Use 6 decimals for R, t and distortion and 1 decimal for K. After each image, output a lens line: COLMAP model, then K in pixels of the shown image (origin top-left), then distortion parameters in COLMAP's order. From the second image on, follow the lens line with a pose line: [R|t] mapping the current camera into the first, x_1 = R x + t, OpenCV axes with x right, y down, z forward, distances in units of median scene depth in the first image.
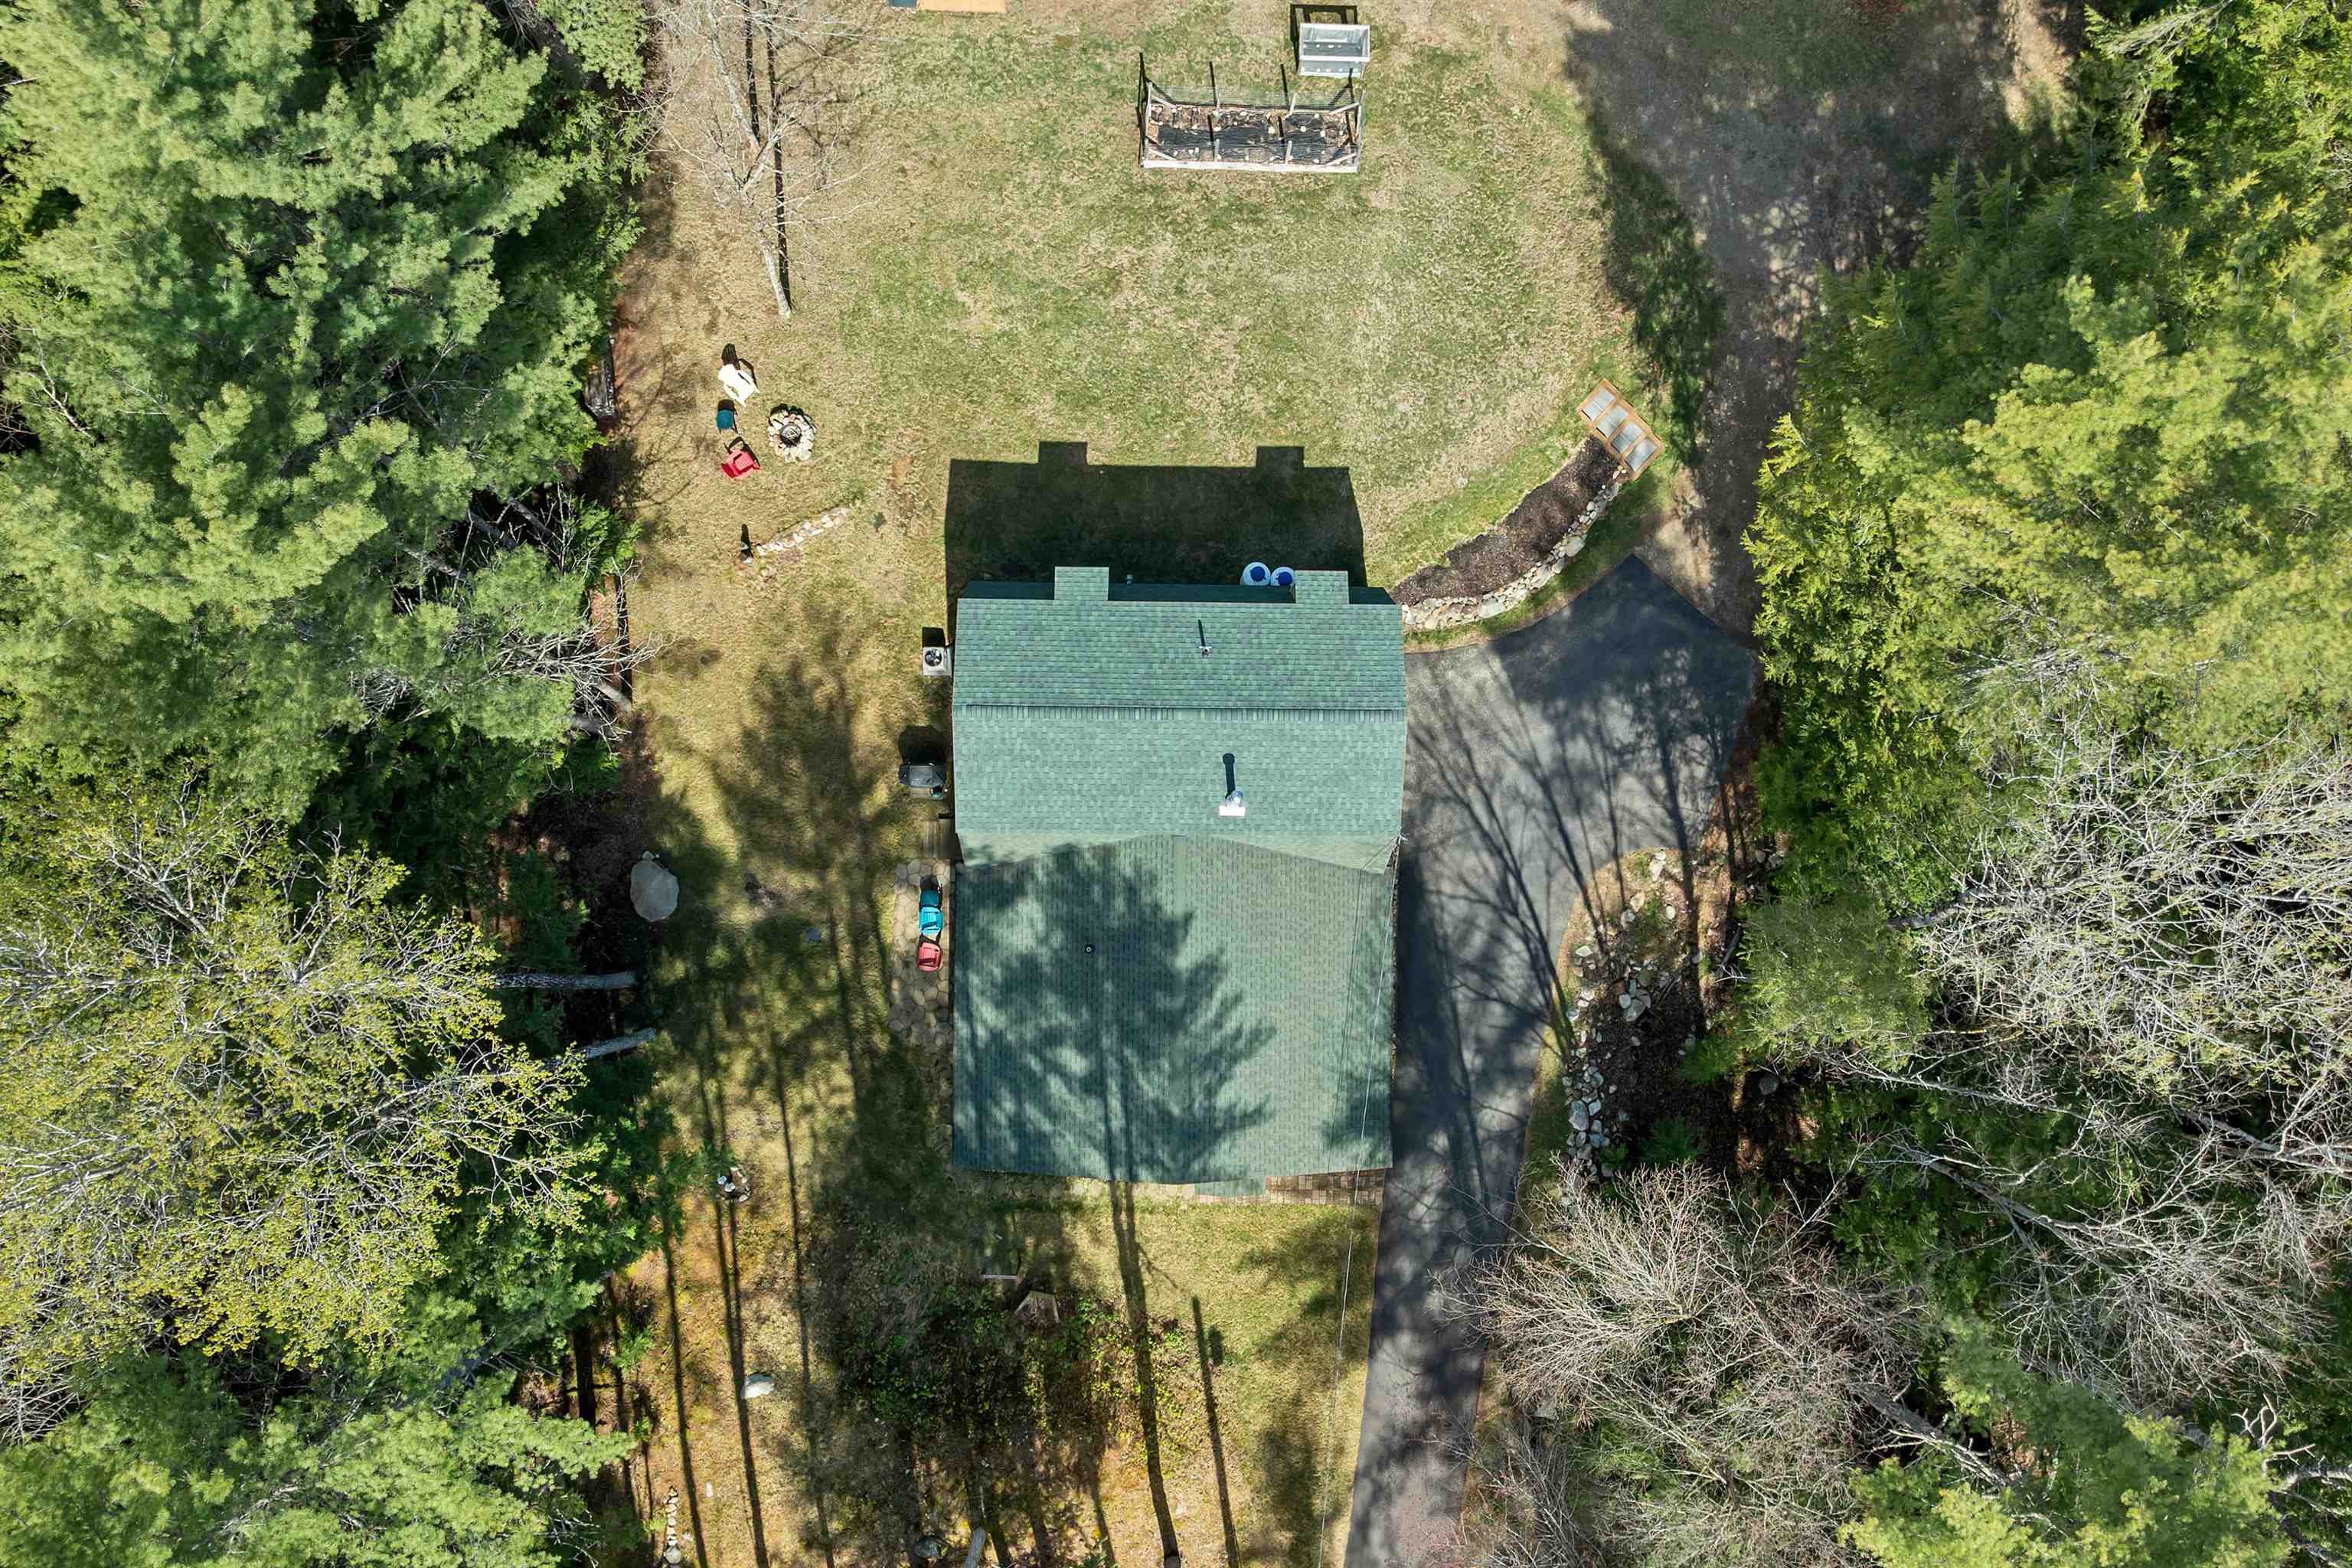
lens RADIAL K [[1694.2, 0, 1098.2], [0, 1694.2, 893.4], [0, 0, 1]] dist [-0.025809, -0.002769]
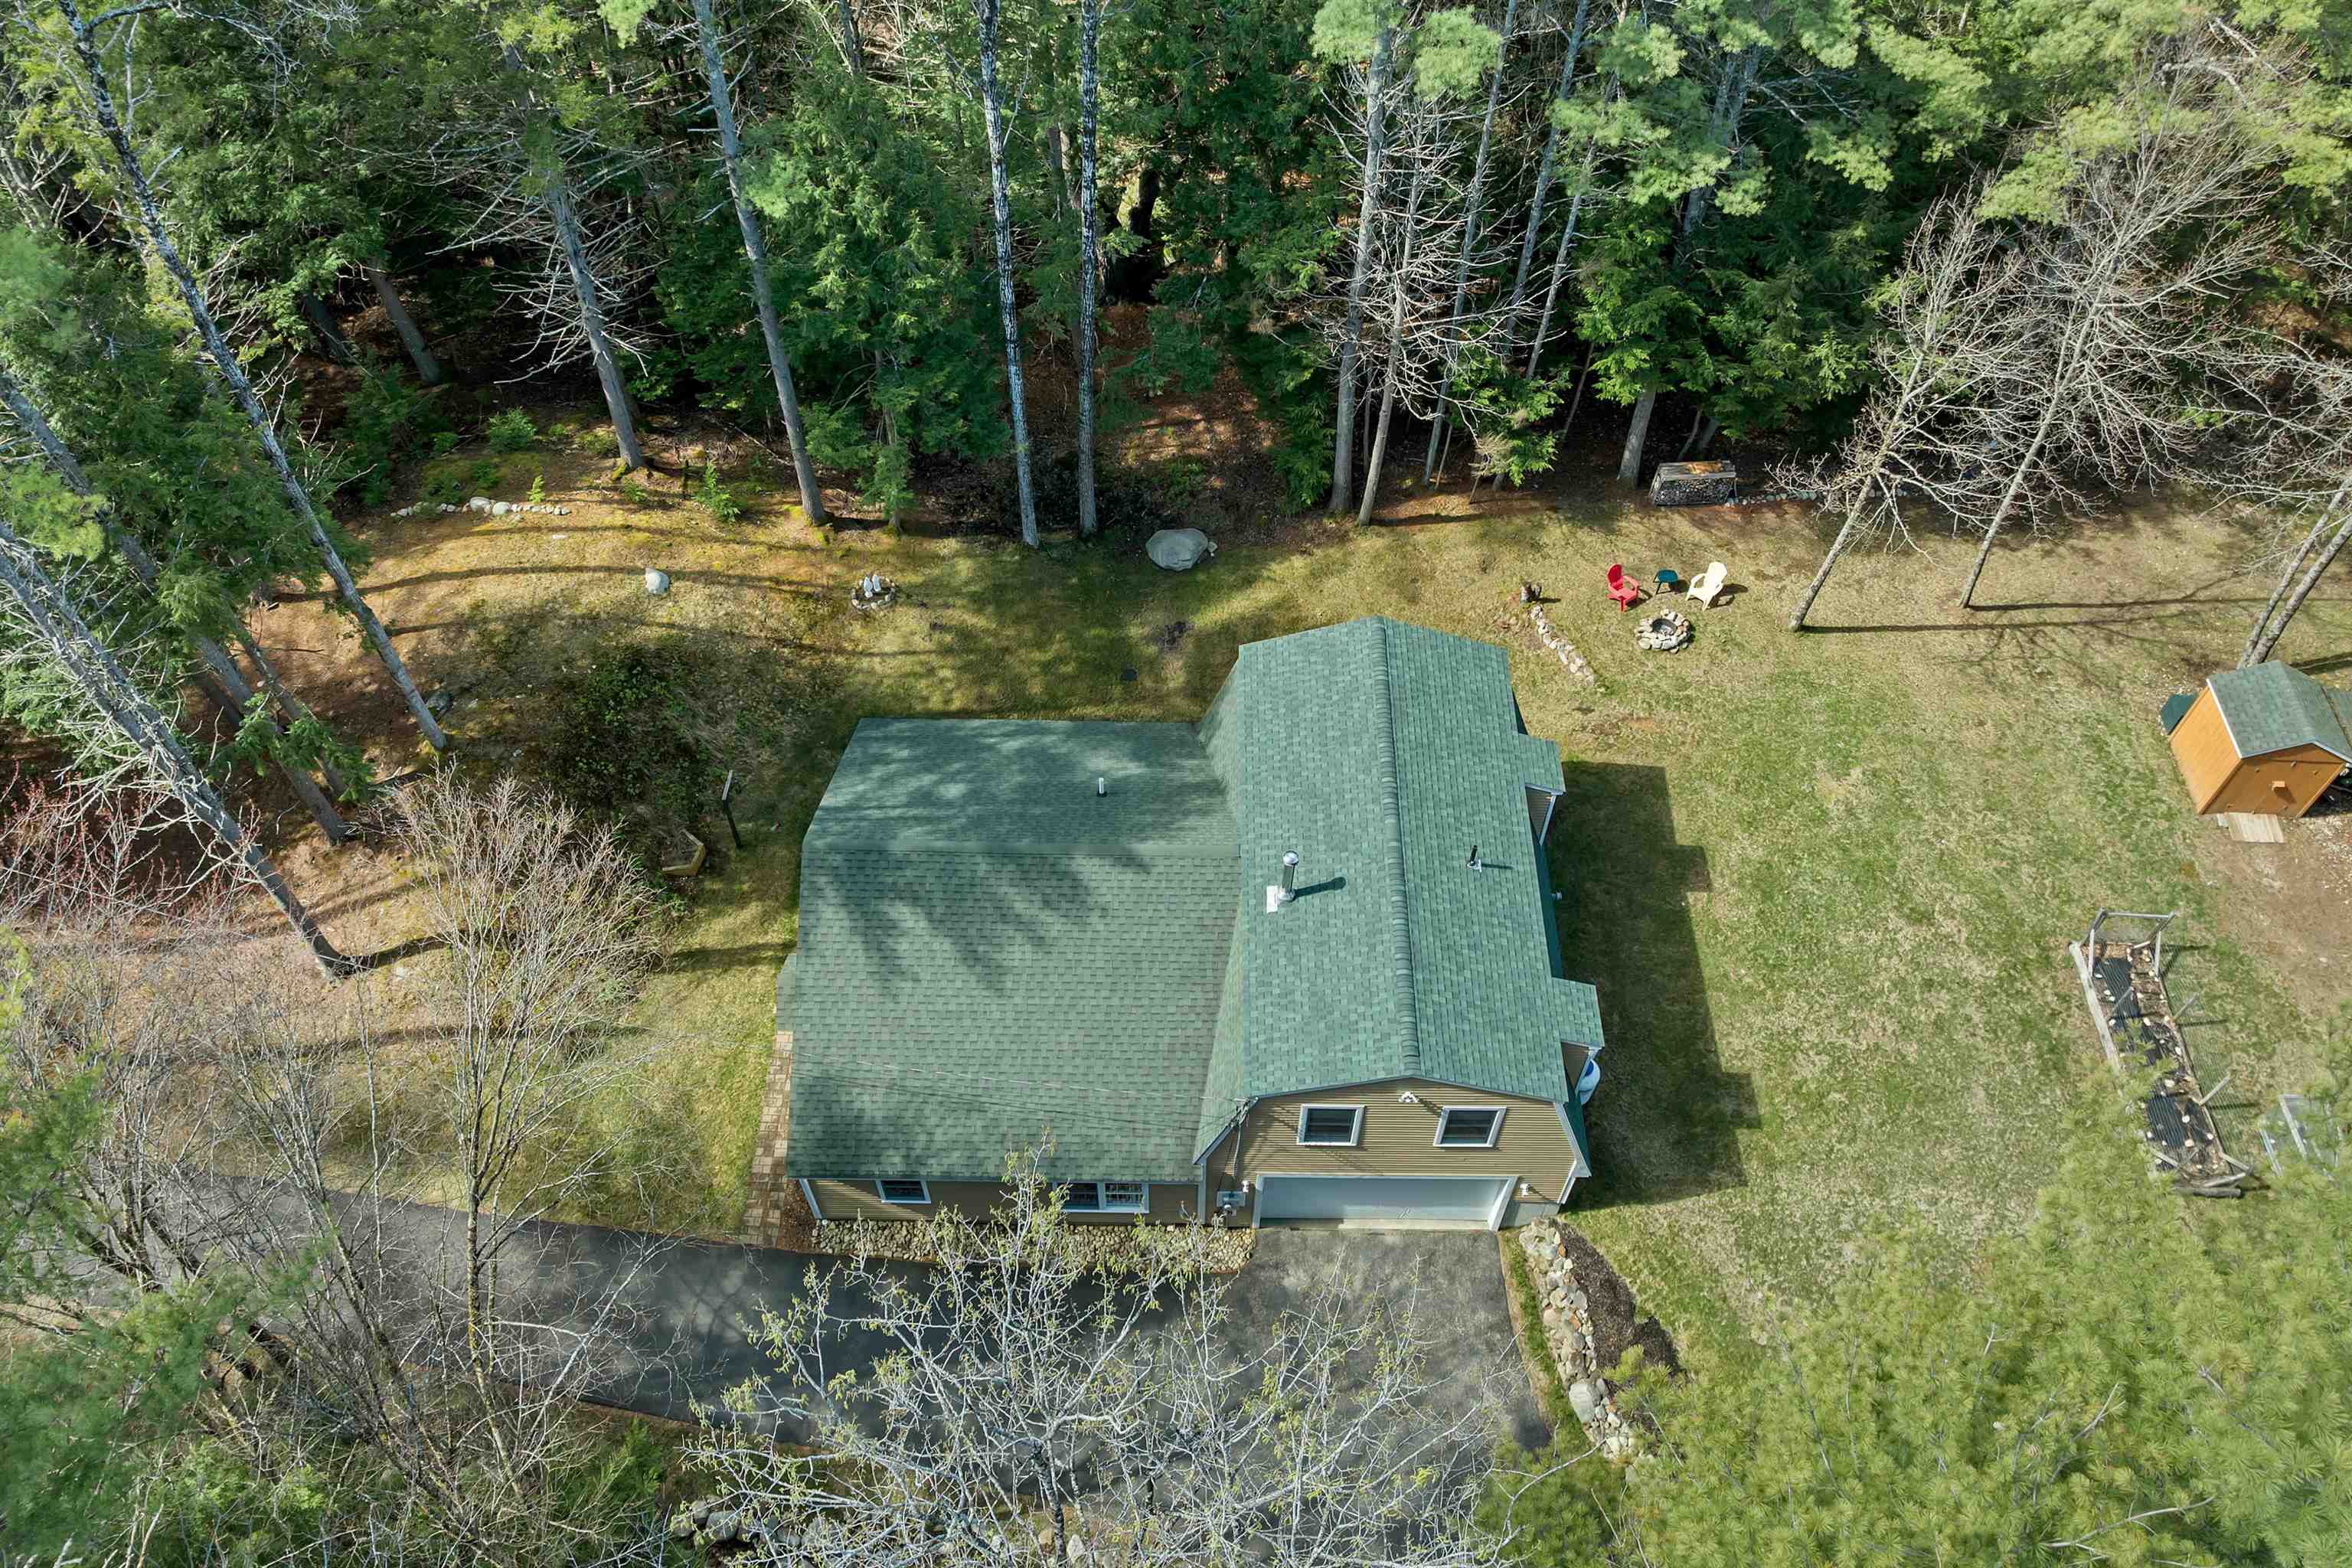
lens RADIAL K [[1681.1, 0, 1181.7], [0, 1681.1, 814.9], [0, 0, 1]] dist [-0.020173, -0.012030]
pose [[-0.003447, 0.792778, -0.609500, 0.467464], [-0.999992, -0.001610, 0.003560, -0.008326], [0.001841, 0.609508, 0.792778, 0.327395]]
